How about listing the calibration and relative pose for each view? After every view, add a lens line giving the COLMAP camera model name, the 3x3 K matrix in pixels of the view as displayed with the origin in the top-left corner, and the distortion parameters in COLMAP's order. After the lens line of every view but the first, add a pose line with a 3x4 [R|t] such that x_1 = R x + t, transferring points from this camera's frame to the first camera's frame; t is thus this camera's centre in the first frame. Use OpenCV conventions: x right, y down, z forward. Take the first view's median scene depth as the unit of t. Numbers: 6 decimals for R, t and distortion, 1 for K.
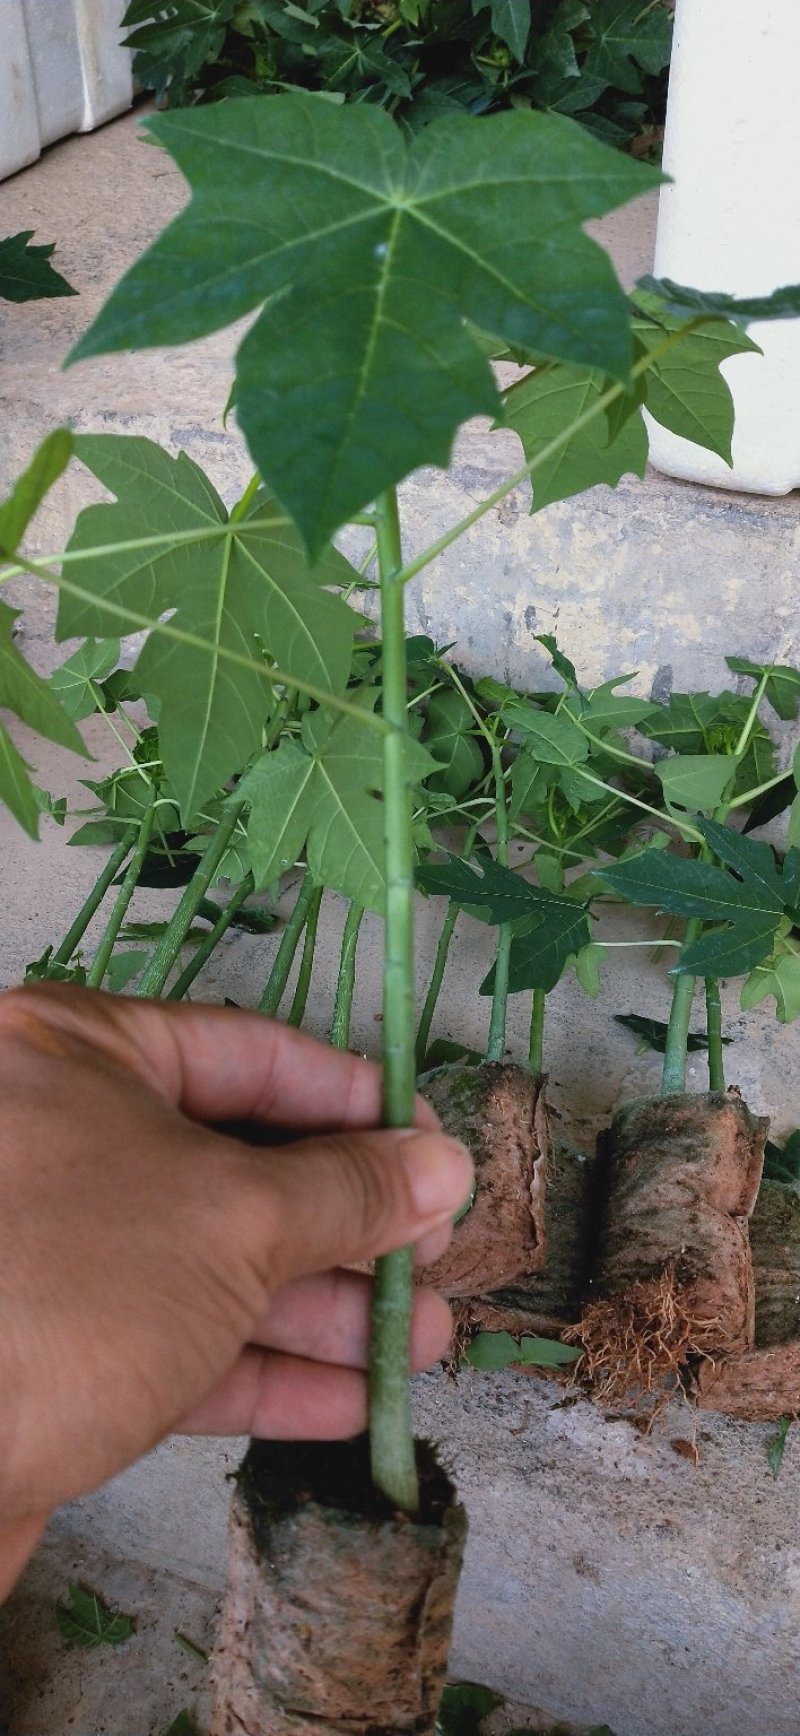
lens RADIAL K [[1328.9, 0, 453.5], [0, 1328.9, 937.0], [0, 0, 1]] dist [0.005591, 0.009604]
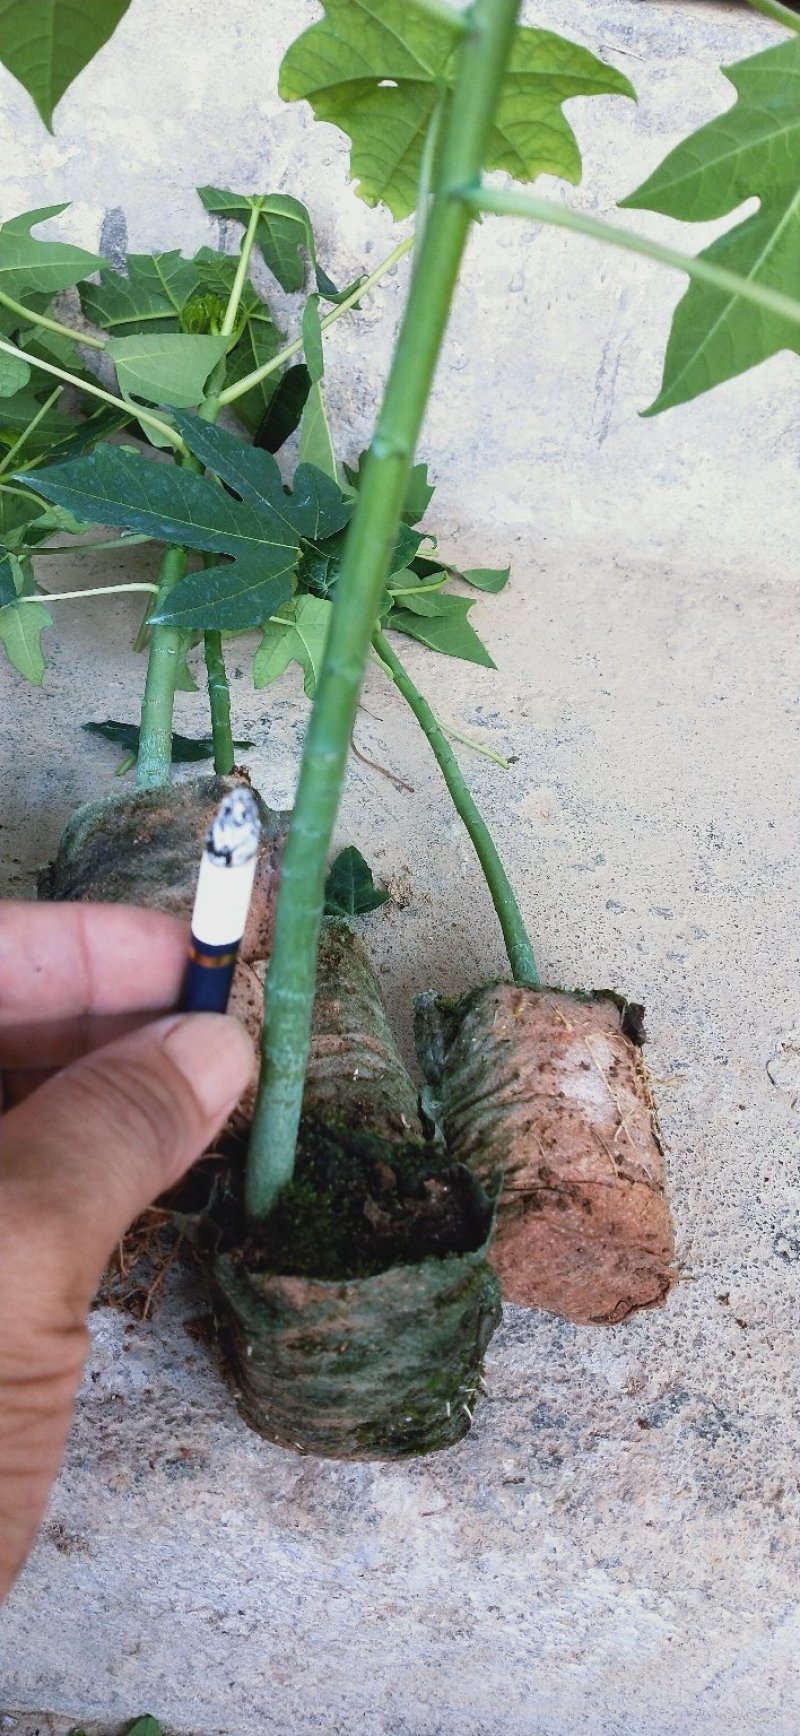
lens RADIAL K [[1232.9, 0, 412.4], [0, 1232.9, 898.0], [0, 0, 1]] dist [0.013523, -0.030783]
pose [[0.956489, -0.095764, 0.275606, 0.116038], [0.074254, 0.993395, 0.087476, 0.123826], [-0.282163, -0.063205, 0.957282, 0.387122]]
